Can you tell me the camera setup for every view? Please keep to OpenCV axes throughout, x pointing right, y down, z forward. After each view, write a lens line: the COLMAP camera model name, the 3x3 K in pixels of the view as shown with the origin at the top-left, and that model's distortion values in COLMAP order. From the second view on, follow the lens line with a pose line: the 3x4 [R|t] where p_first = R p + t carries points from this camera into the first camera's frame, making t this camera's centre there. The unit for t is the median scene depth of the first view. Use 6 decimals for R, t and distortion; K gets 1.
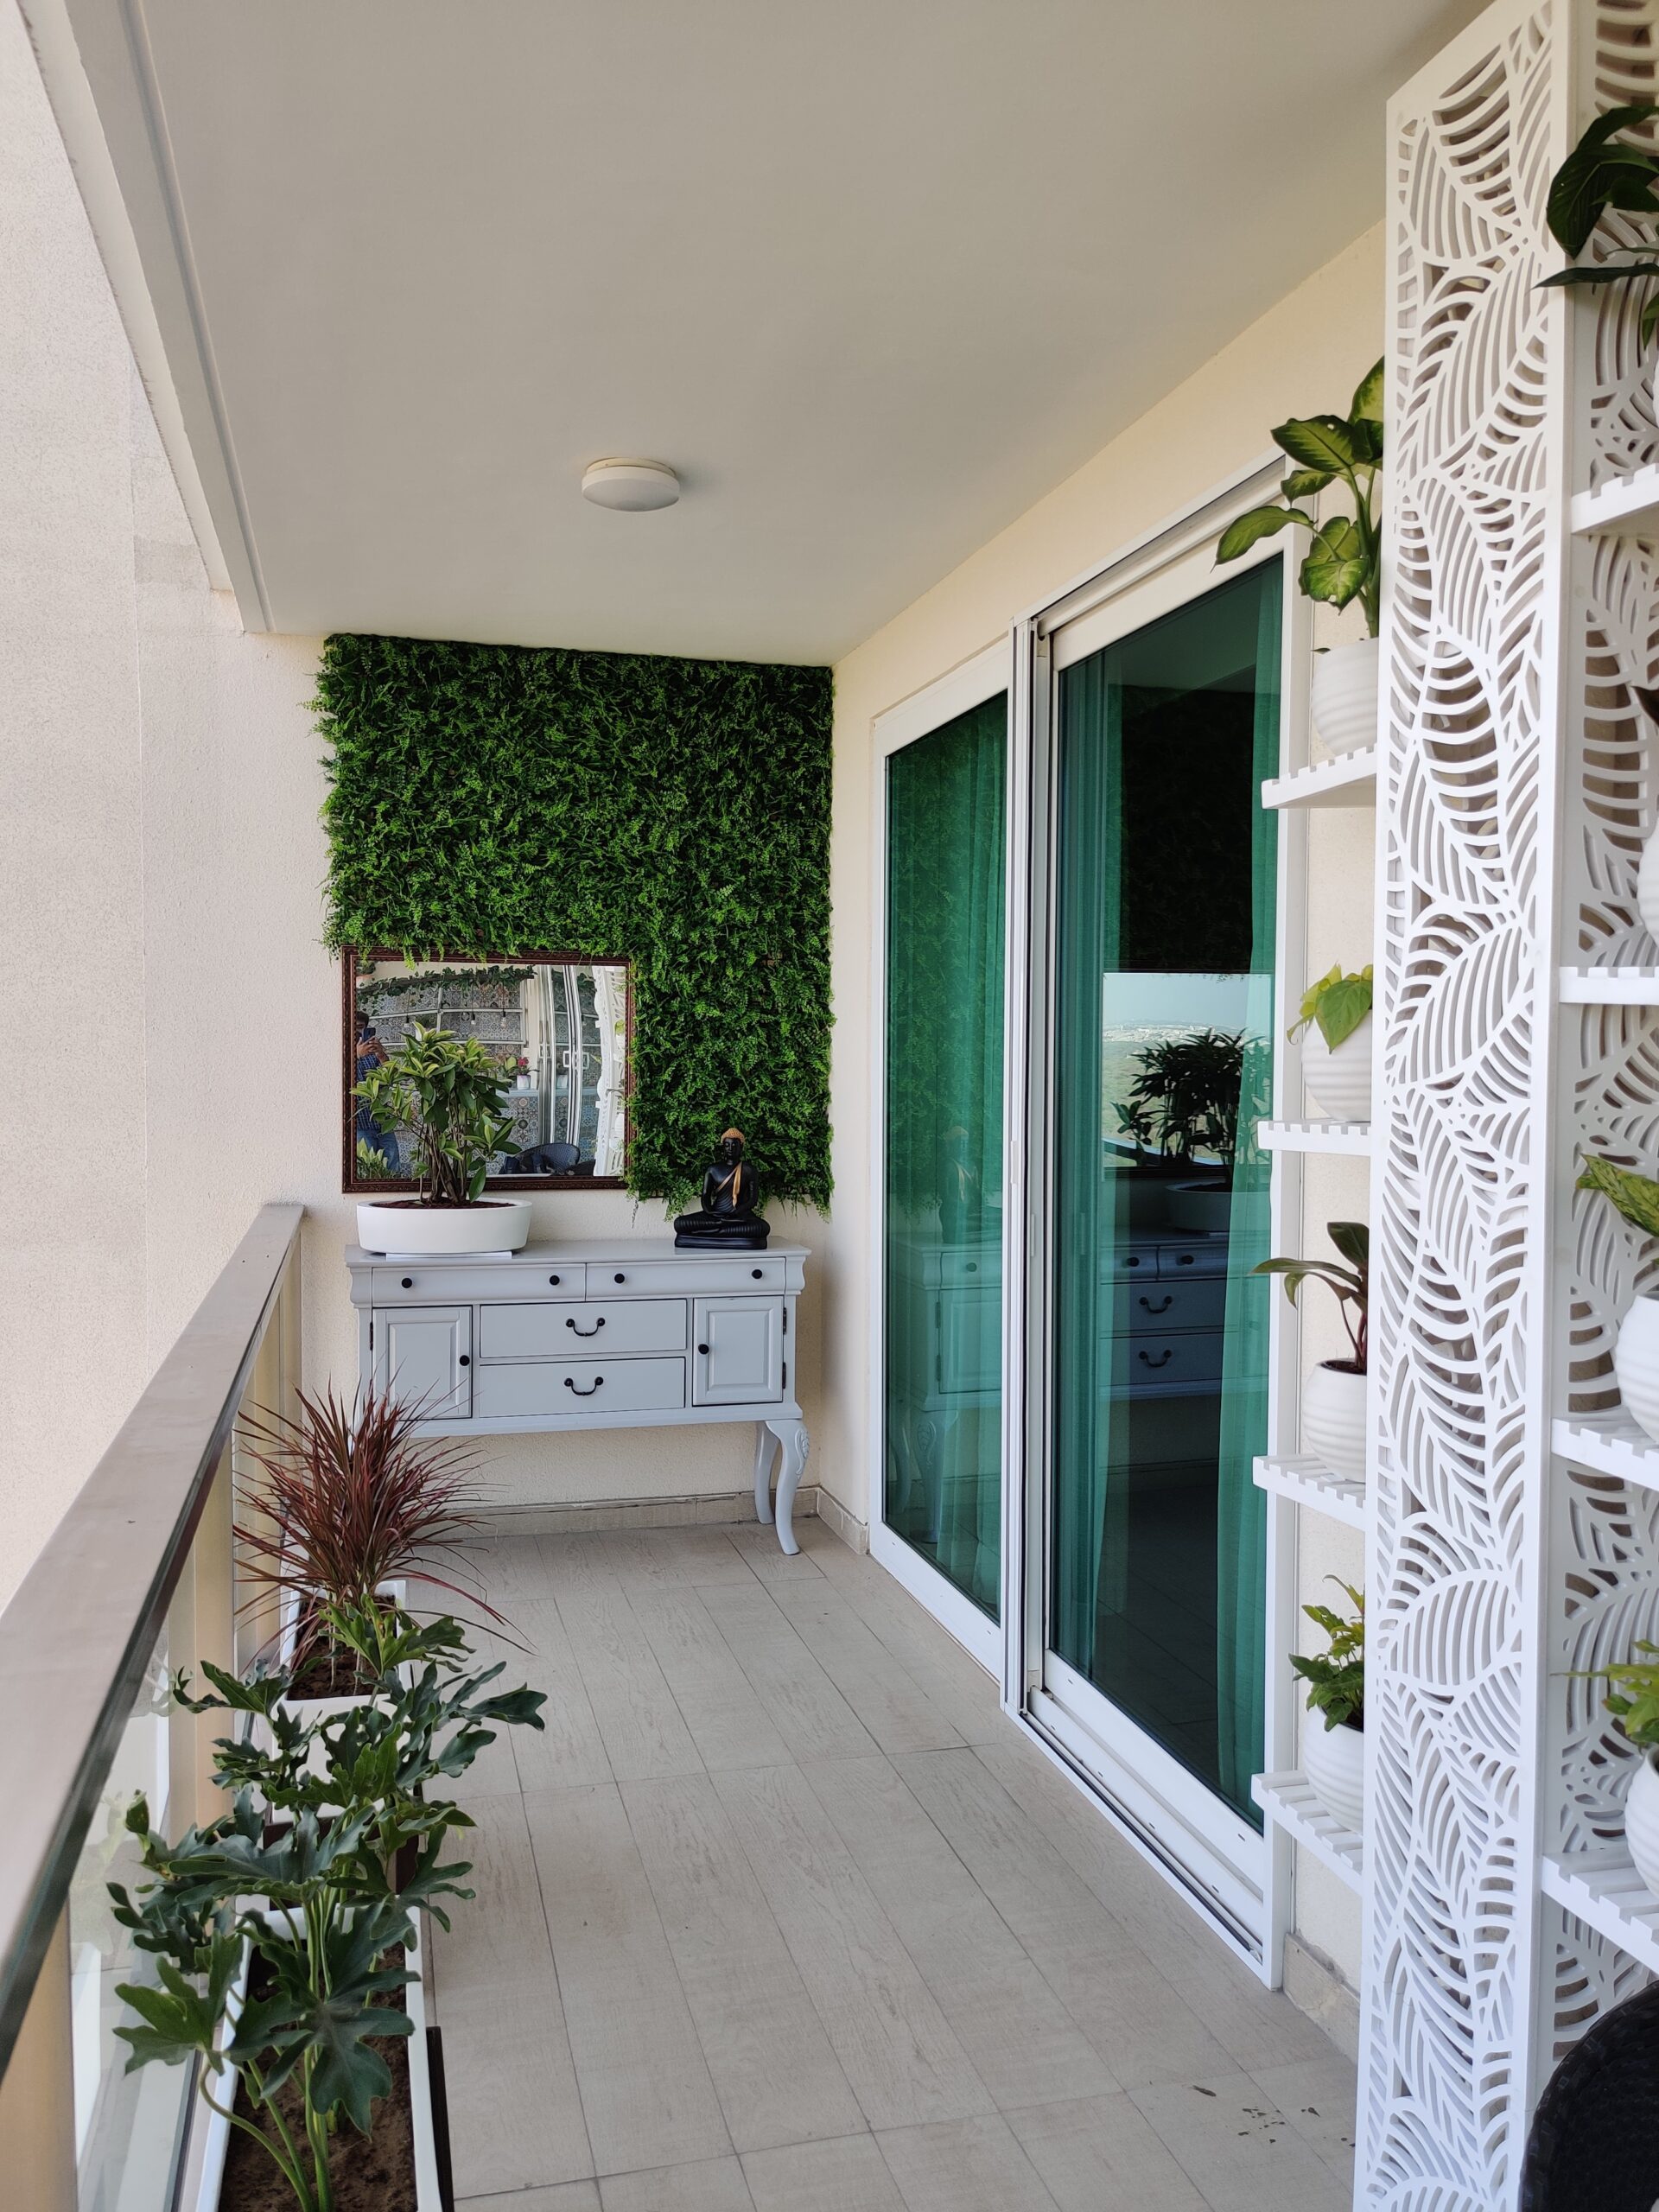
lens RADIAL K [[1792.1, 0, 839.7], [0, 1792.1, 1134.2], [0, 0, 1]] dist [0.072191, -0.072330]
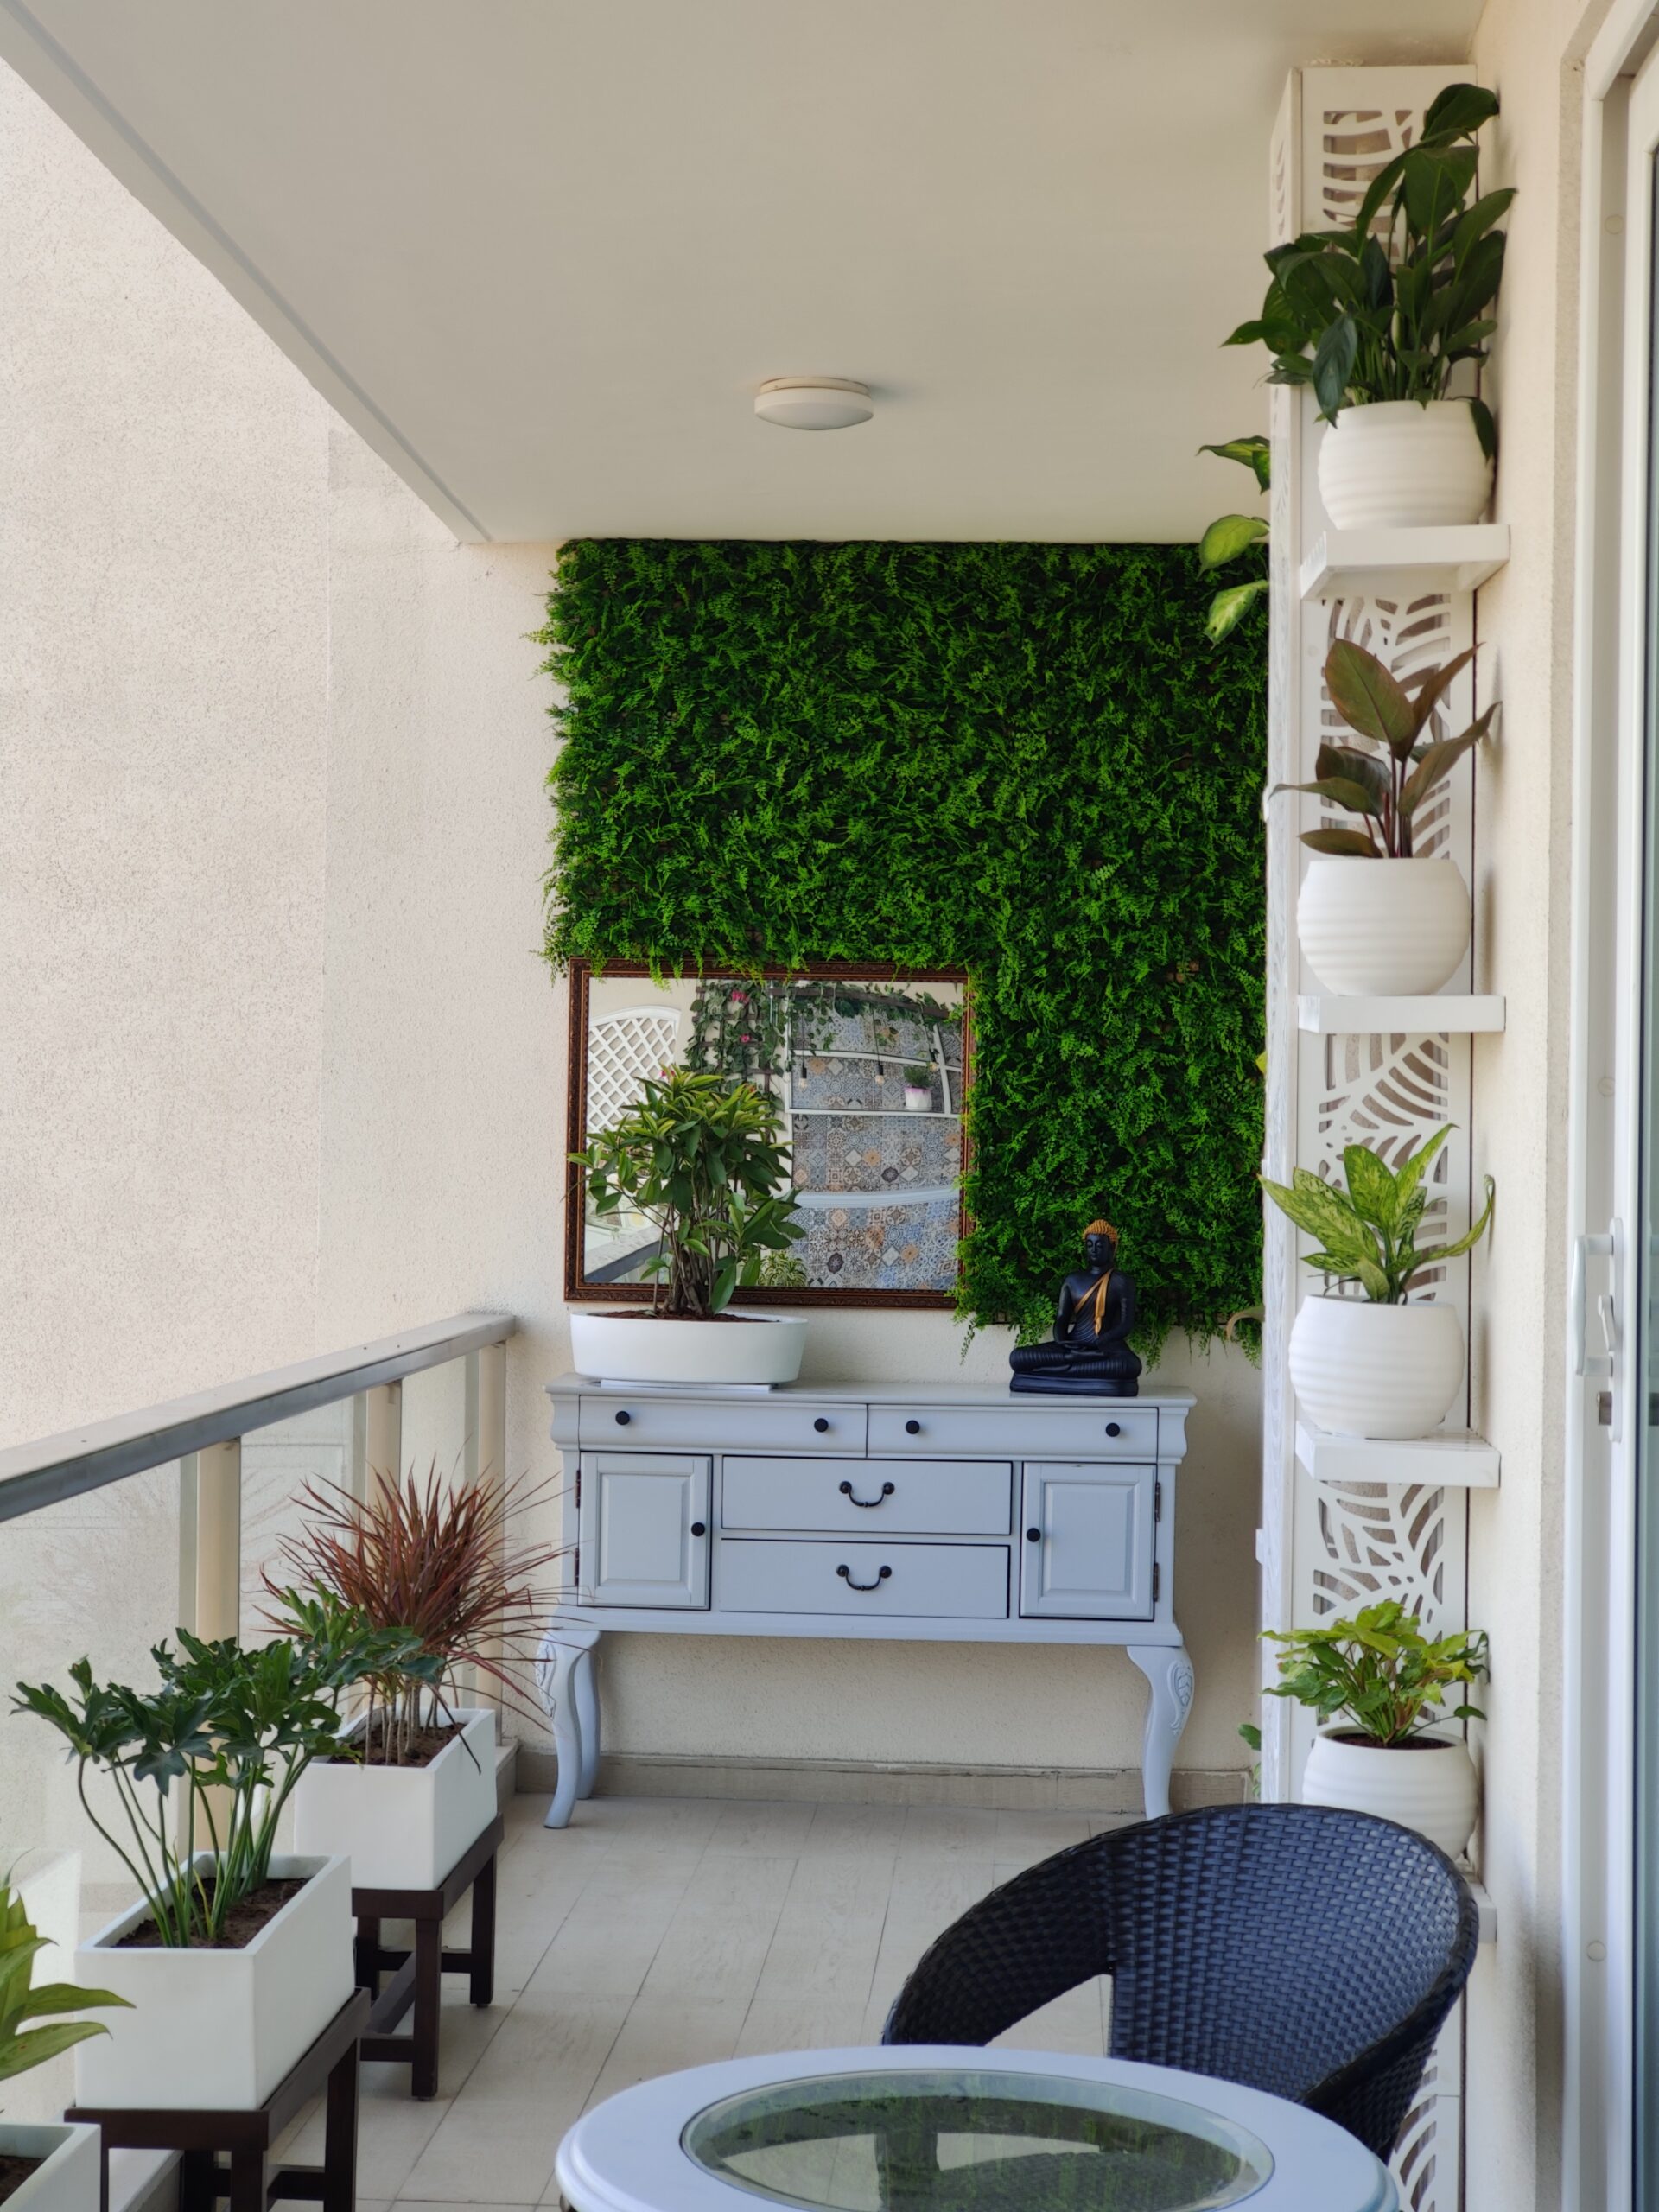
lens RADIAL K [[3919.0, 0, 713.4], [0, 3919.0, 1100.6], [0, 0, 1]] dist [-0.023141, 0.000000]
pose [[0.943246, 0.007023, -0.332021, 0.303549], [-0.026928, 0.998102, -0.055387, 0.038962], [0.331002, 0.061184, 0.941644, -0.467603]]
